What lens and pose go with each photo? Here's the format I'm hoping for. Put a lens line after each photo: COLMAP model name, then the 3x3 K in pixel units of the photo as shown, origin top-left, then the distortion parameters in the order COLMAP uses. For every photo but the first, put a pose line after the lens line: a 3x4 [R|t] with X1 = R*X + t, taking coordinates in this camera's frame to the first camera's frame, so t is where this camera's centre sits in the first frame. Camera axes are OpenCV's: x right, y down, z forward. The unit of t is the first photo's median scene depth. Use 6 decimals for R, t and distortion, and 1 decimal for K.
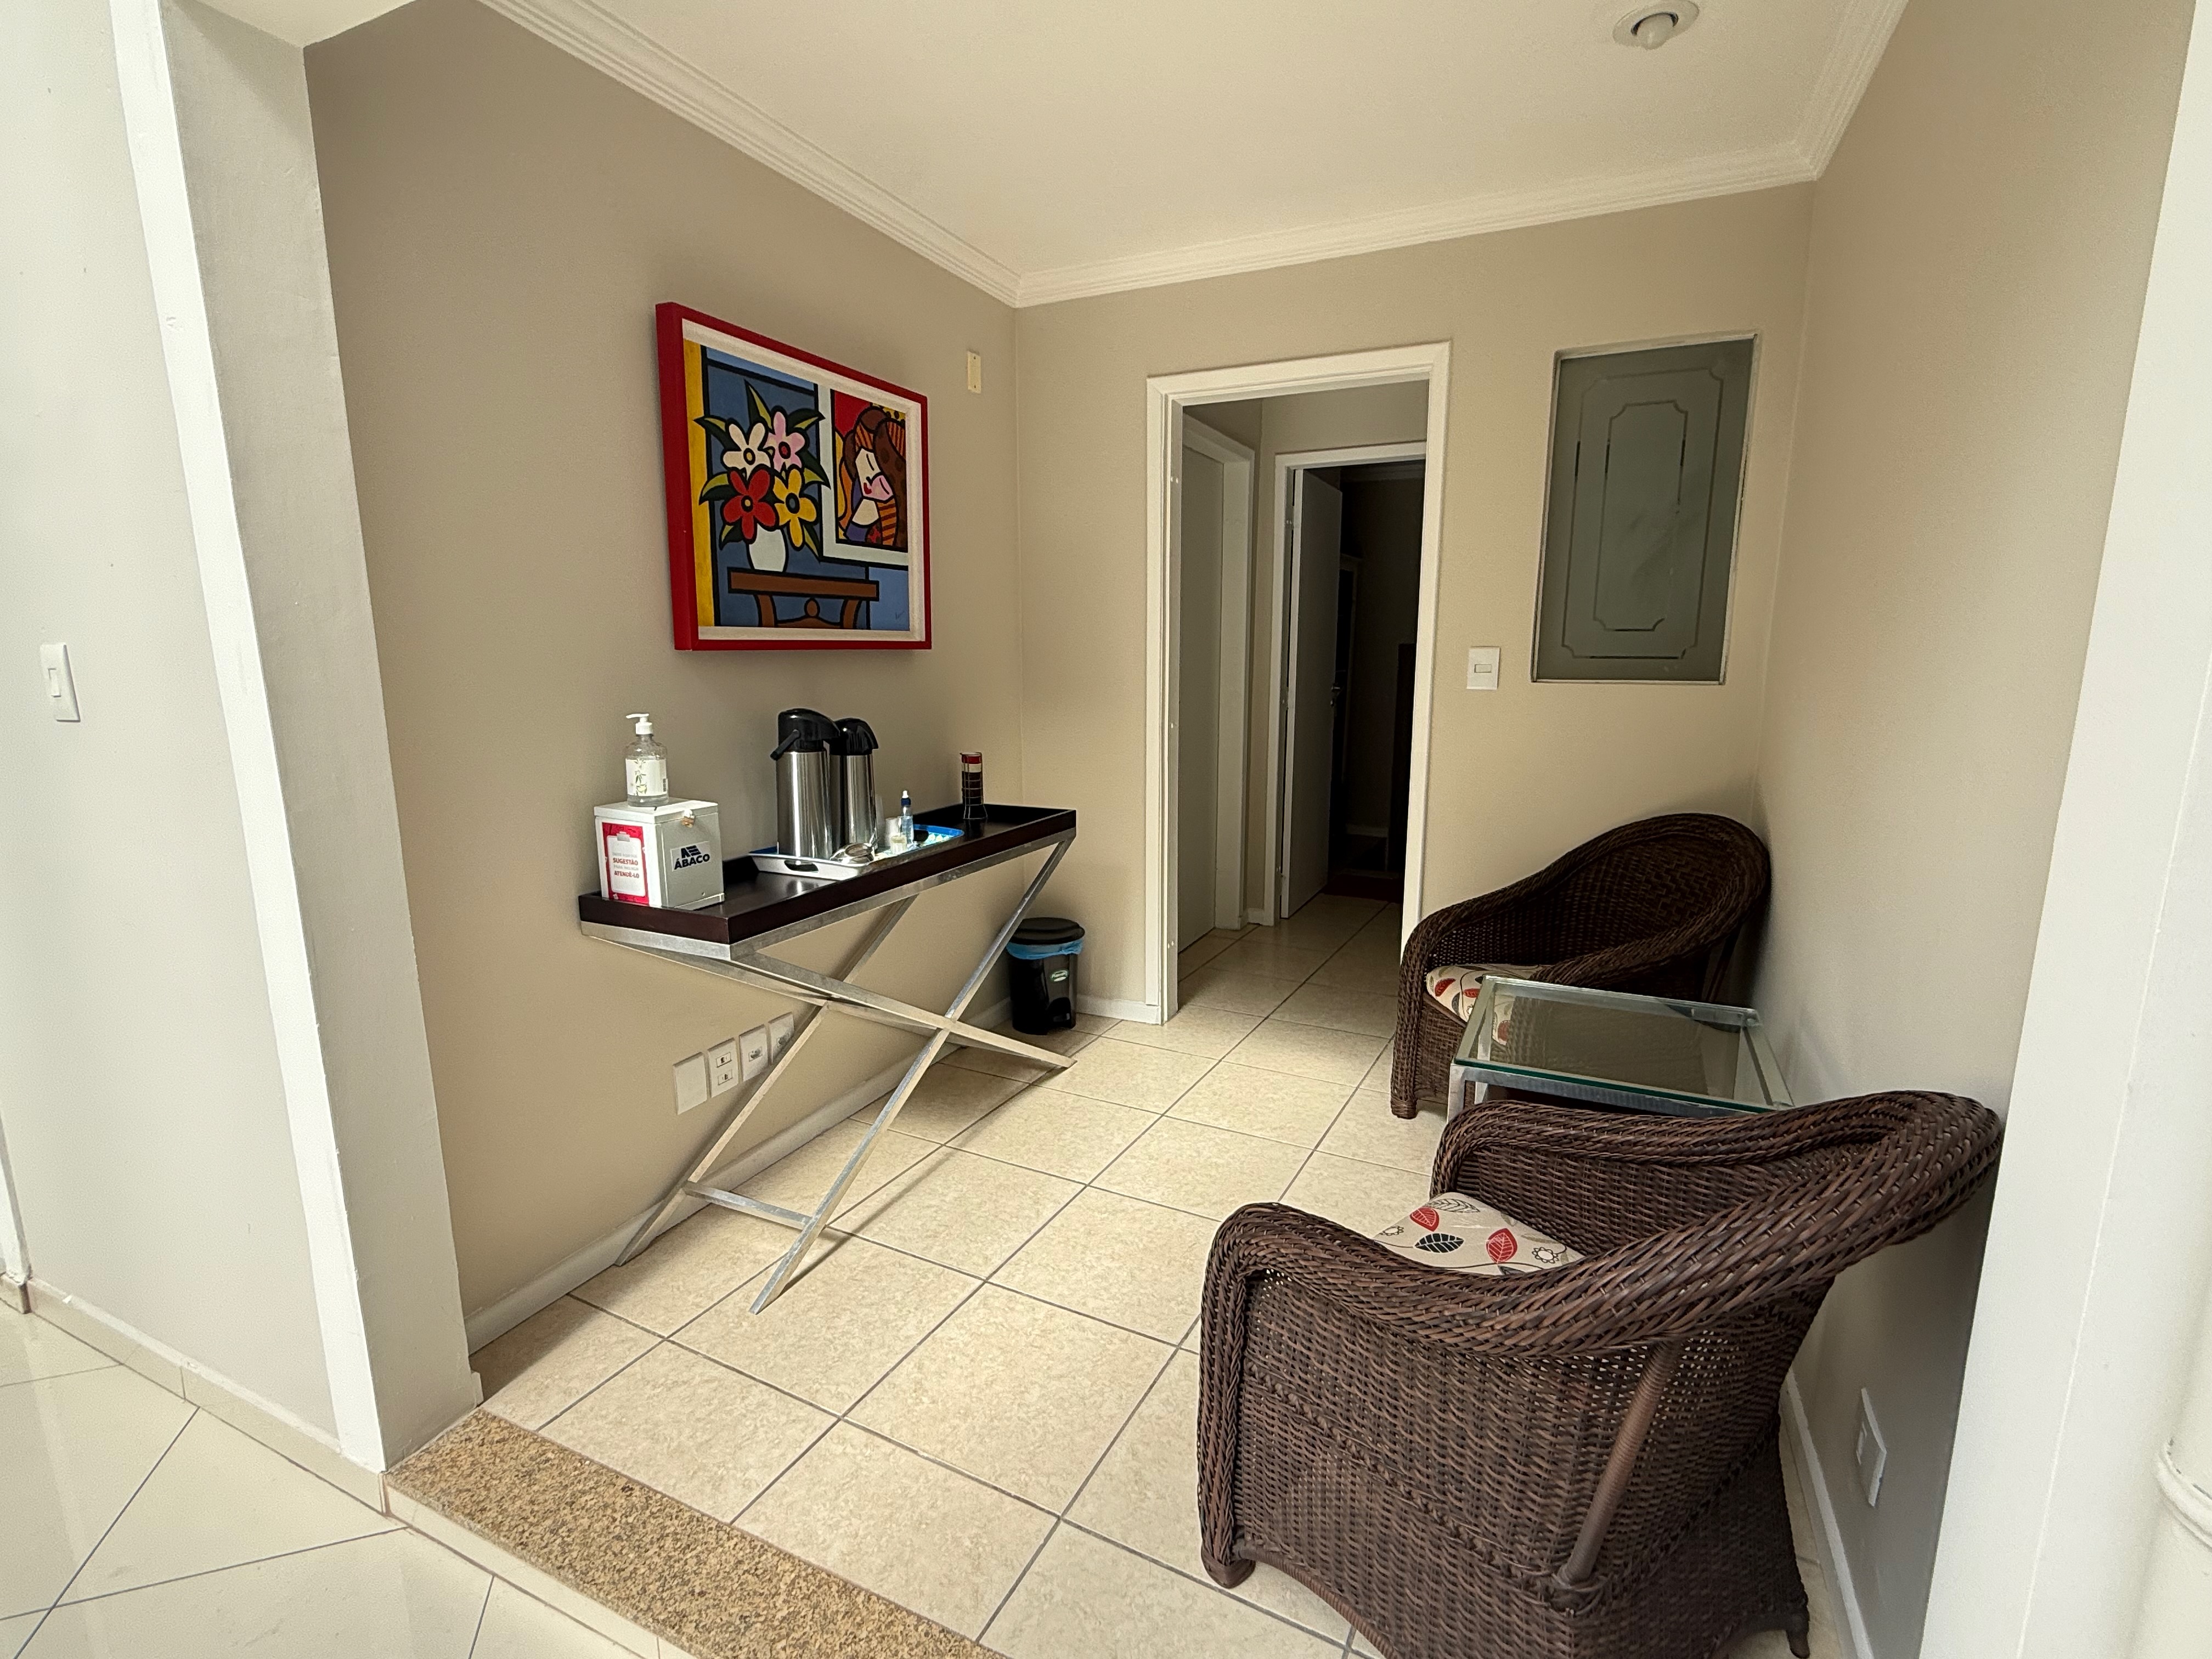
lens RADIAL K [[1046.7, 0, 1106.0], [0, 1046.7, 829.5], [0, 0, 1]] dist [-0.001734, -0.000765]
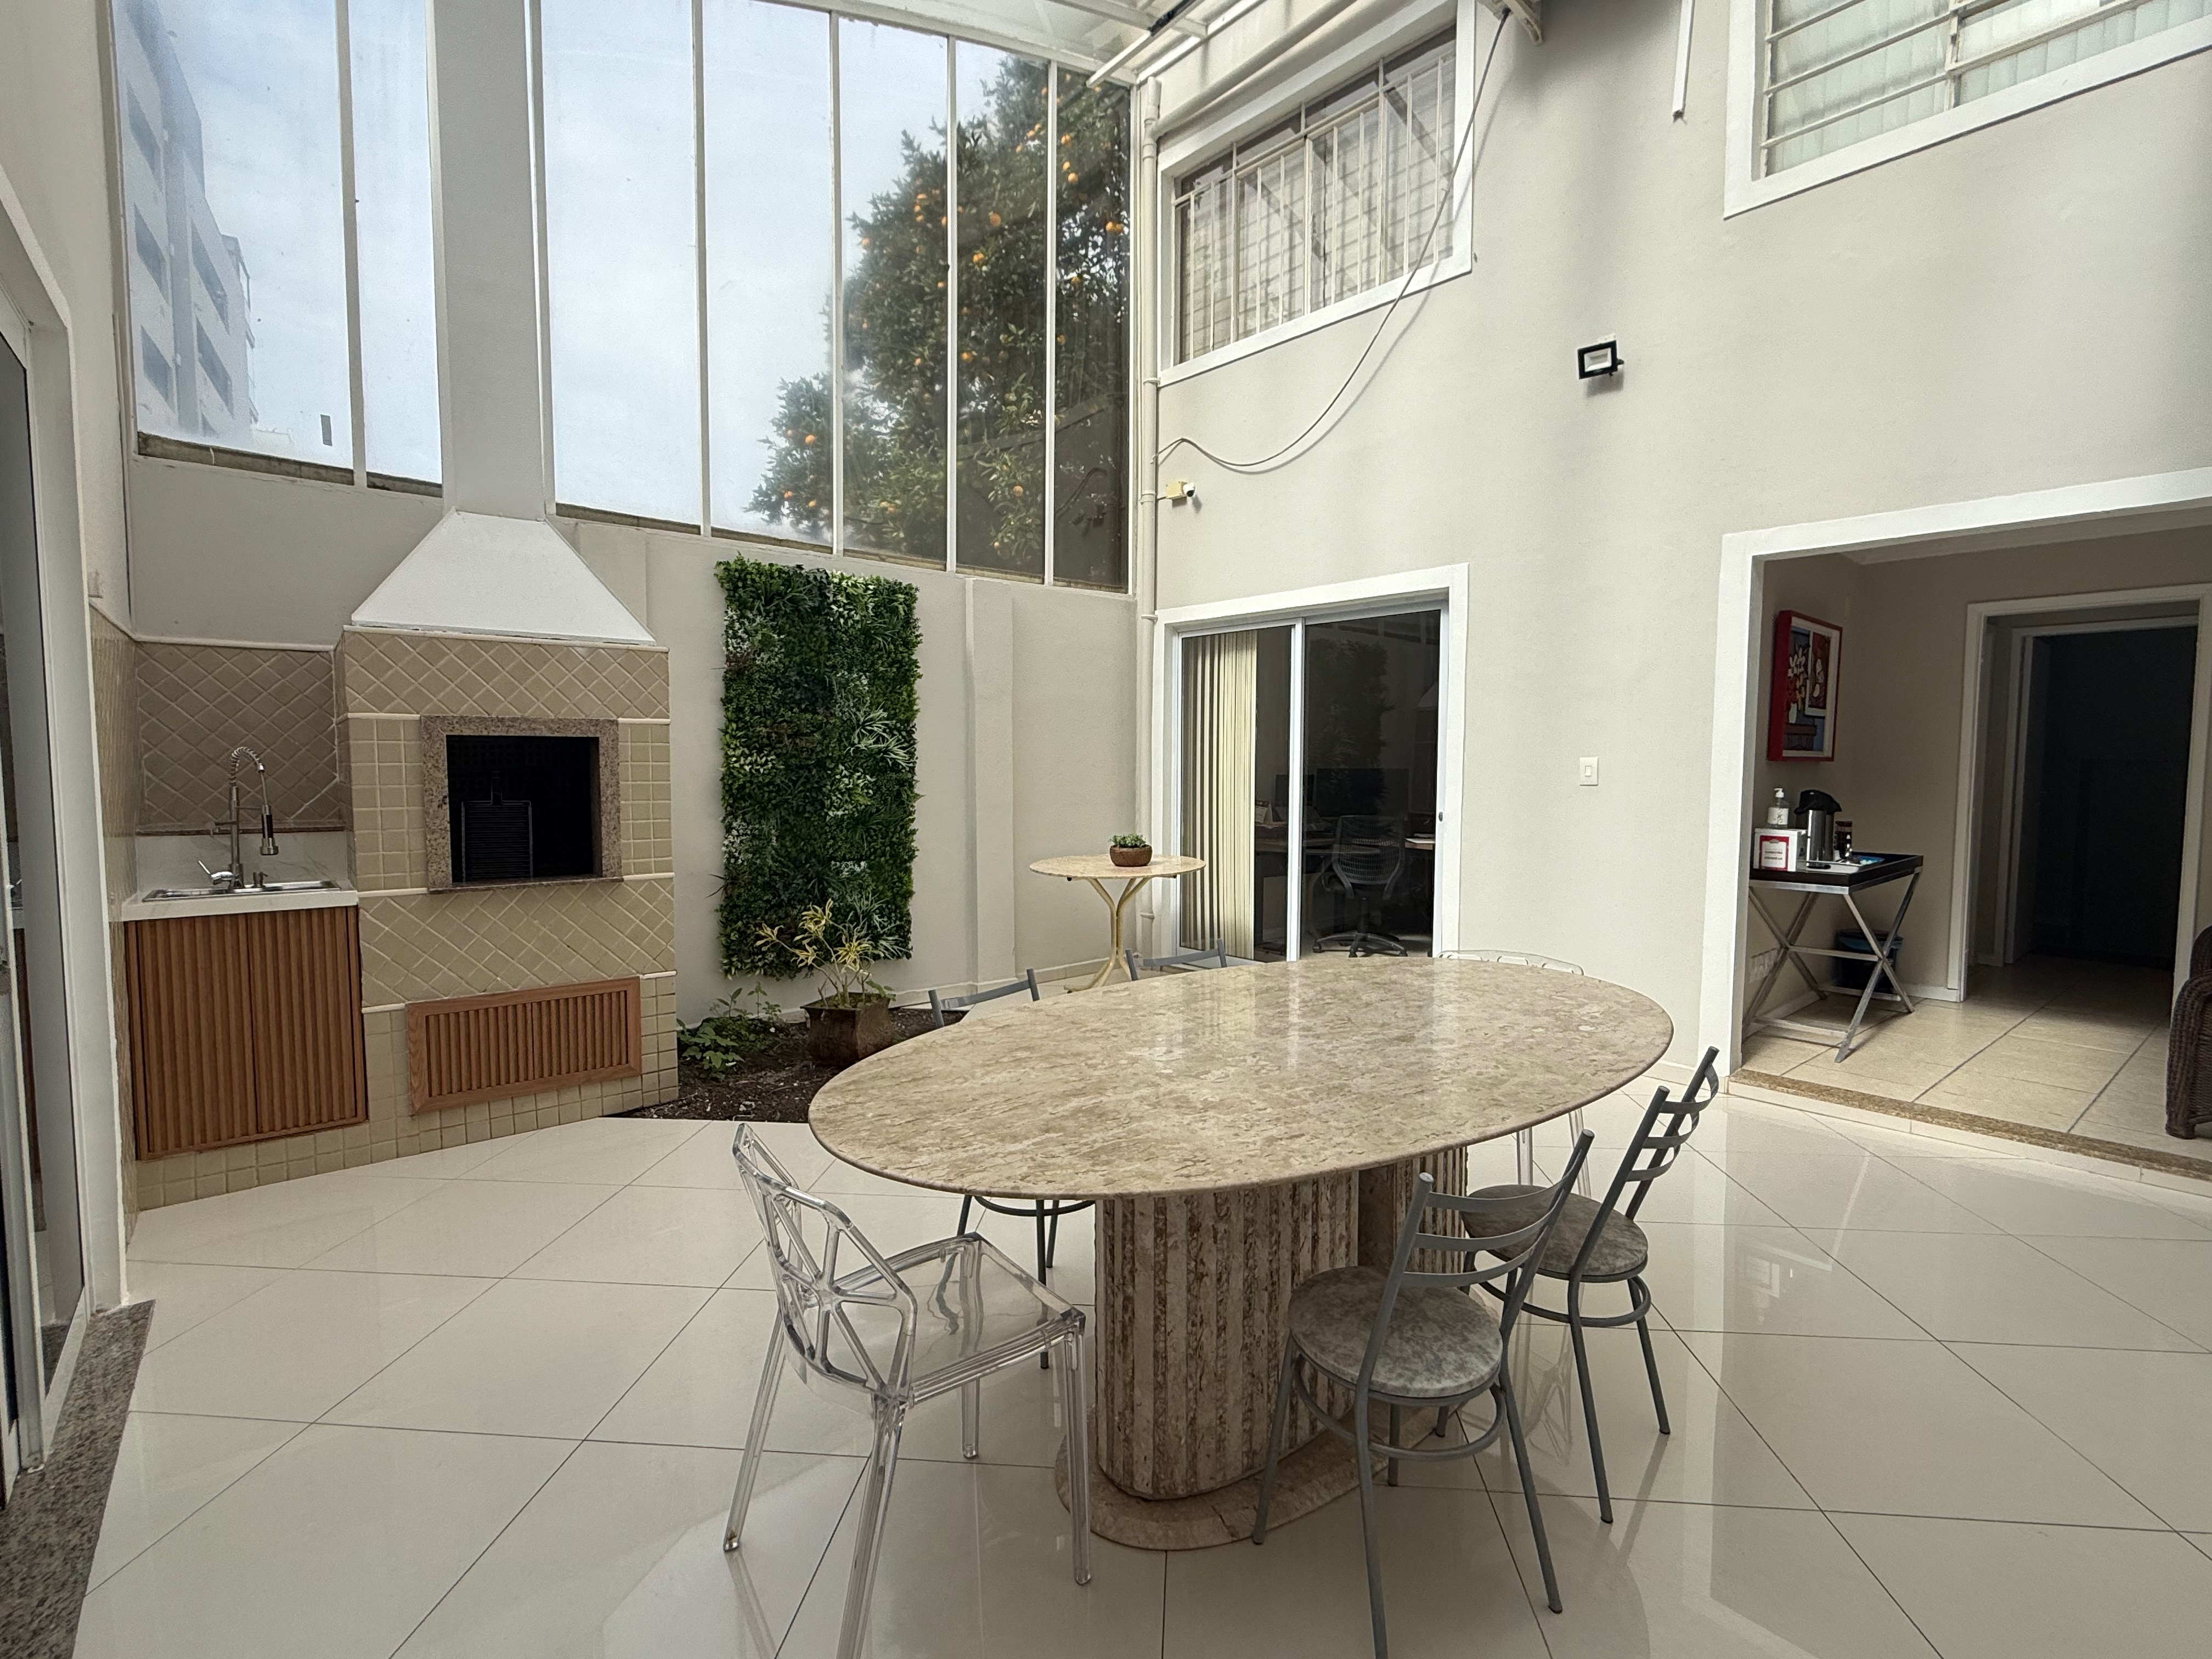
lens RADIAL K [[1046.7, 0, 1106.0], [0, 1046.7, 829.5], [0, 0, 1]] dist [-0.001734, -0.000765]
pose [[0.922075, 0.028150, -0.385986, -0.776915], [-0.069487, 0.993185, -0.093564, 0.248405], [0.380721, 0.113094, 0.917748, -1.389501]]
